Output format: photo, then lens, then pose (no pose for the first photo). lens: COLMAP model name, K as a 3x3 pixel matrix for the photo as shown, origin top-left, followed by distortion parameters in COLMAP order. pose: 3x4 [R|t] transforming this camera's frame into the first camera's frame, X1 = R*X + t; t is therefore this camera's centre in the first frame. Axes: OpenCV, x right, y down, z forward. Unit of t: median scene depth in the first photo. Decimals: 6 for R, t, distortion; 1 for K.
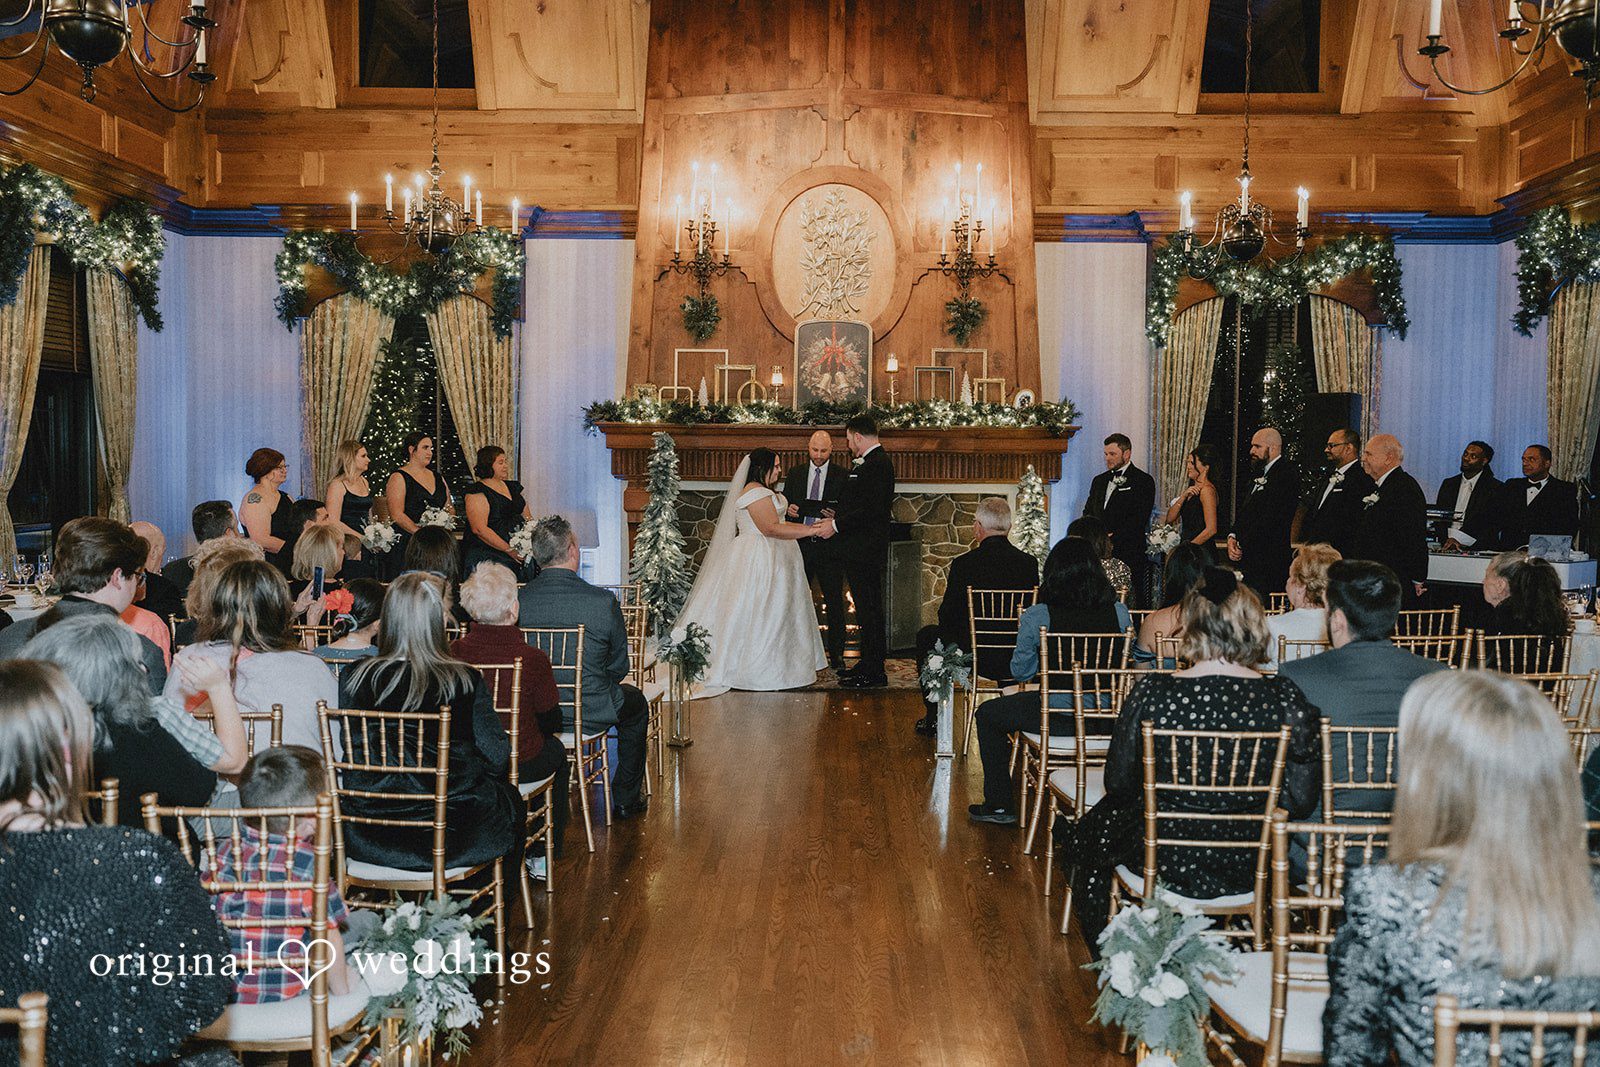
lens RADIAL K [[1393.7, 0, 802.1], [0, 1393.7, 529.7], [0, 0, 1]] dist [0.016838, 0.008788]
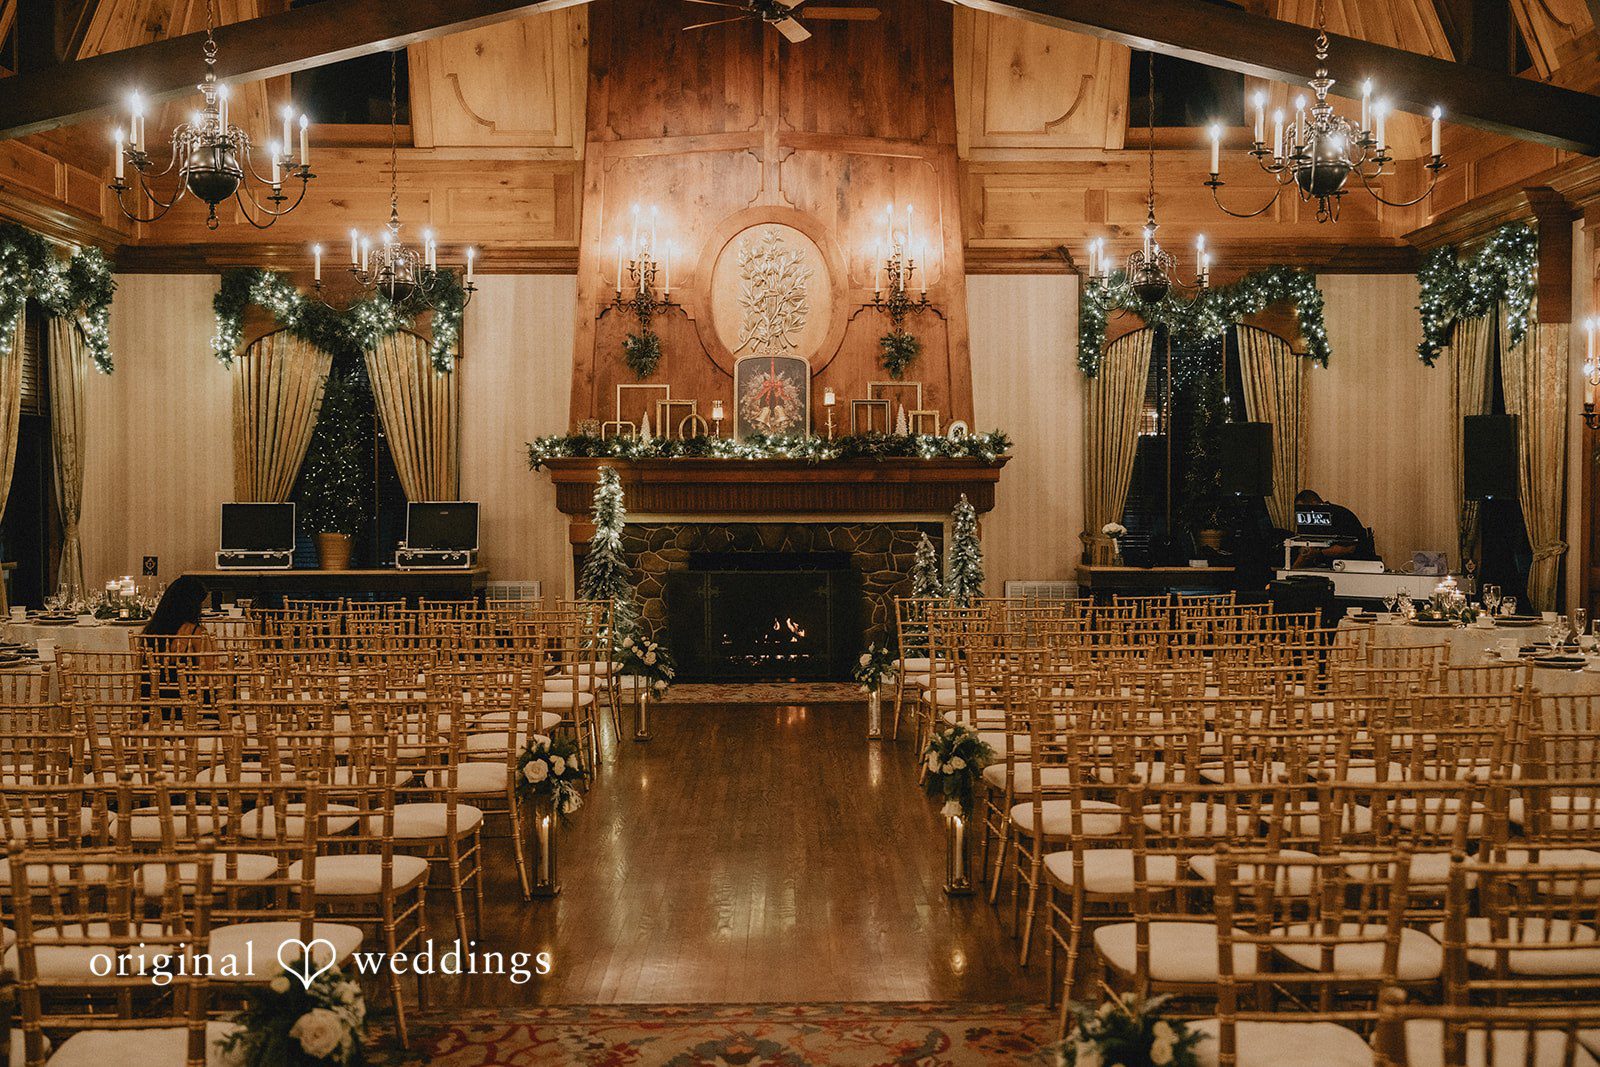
lens RADIAL K [[2068.7, 0, 785.2], [0, 2068.7, 528.6], [0, 0, 1]] dist [0.071341, 0.000000]
pose [[0.999509, -0.012545, 0.028726, -0.013090], [0.013507, 0.999346, -0.033538, 0.028448], [-0.028286, 0.033910, 0.999025, -0.519864]]
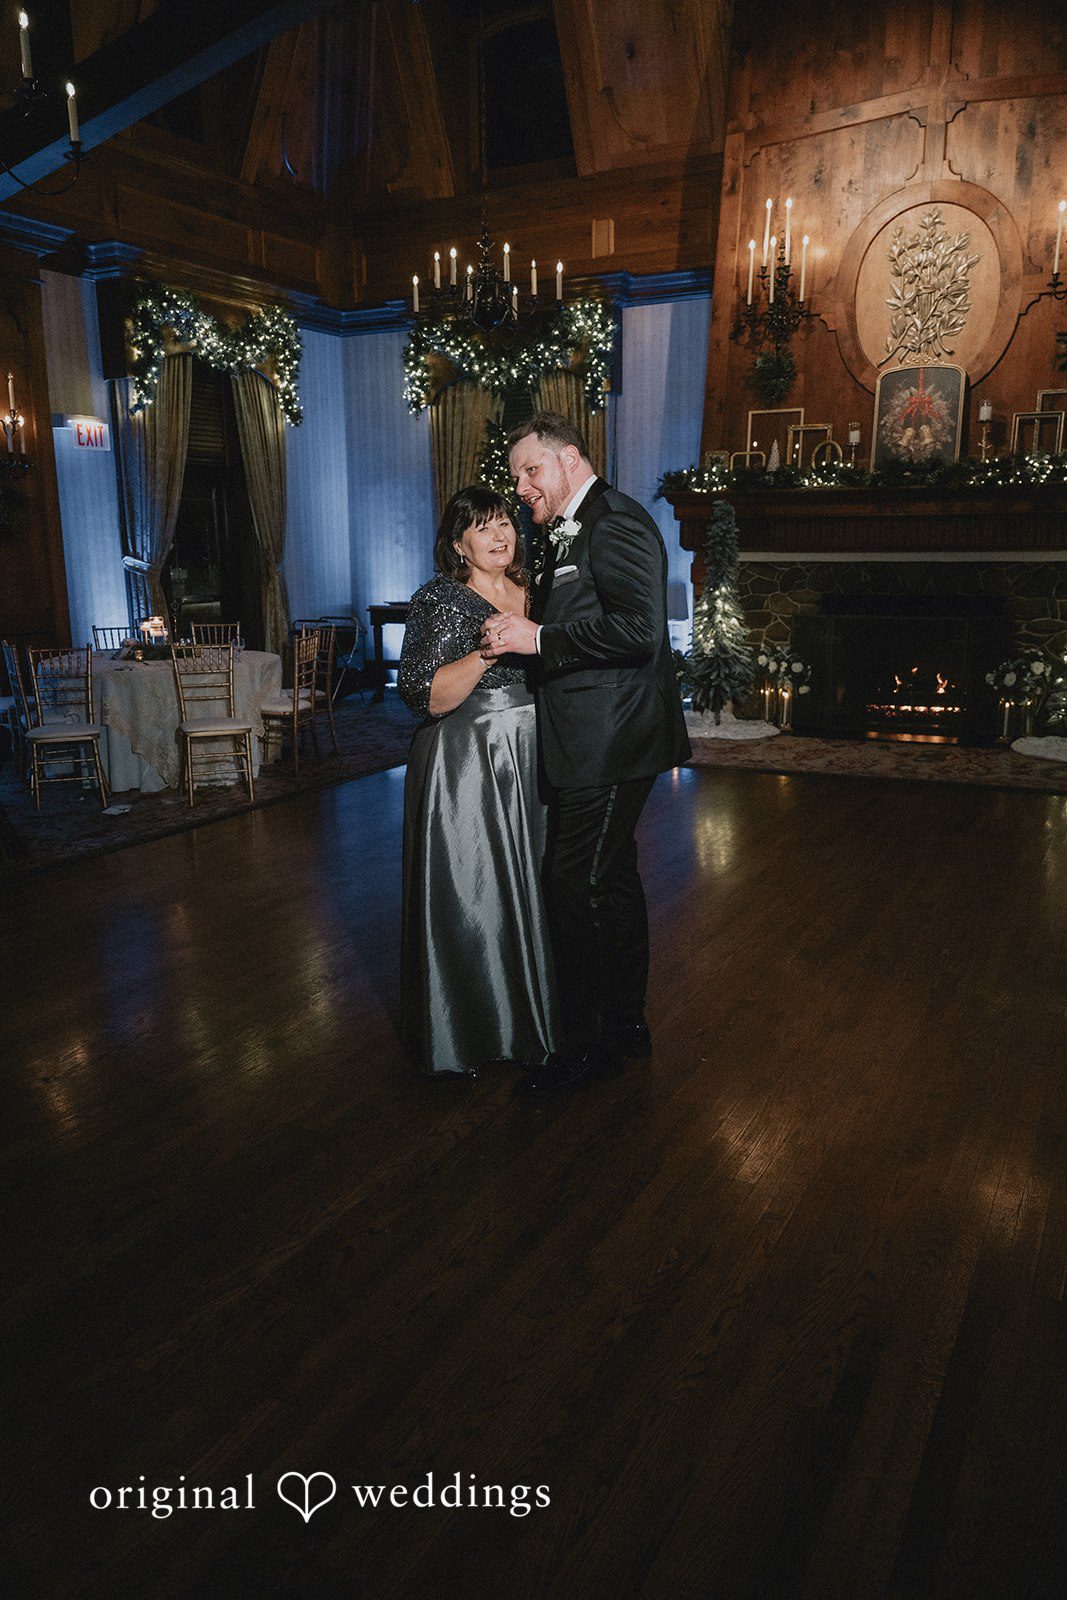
lens RADIAL K [[1206.1, 0, 534.7], [0, 1206.1, 797.7], [0, 0, 1]] dist [-0.007868, 0.011989]
pose [[0.901101, 0.070287, -0.427875, 0.149347], [0.000530, 0.986595, 0.163184, -0.003204], [0.433609, -0.147272, 0.888985, 0.164806]]
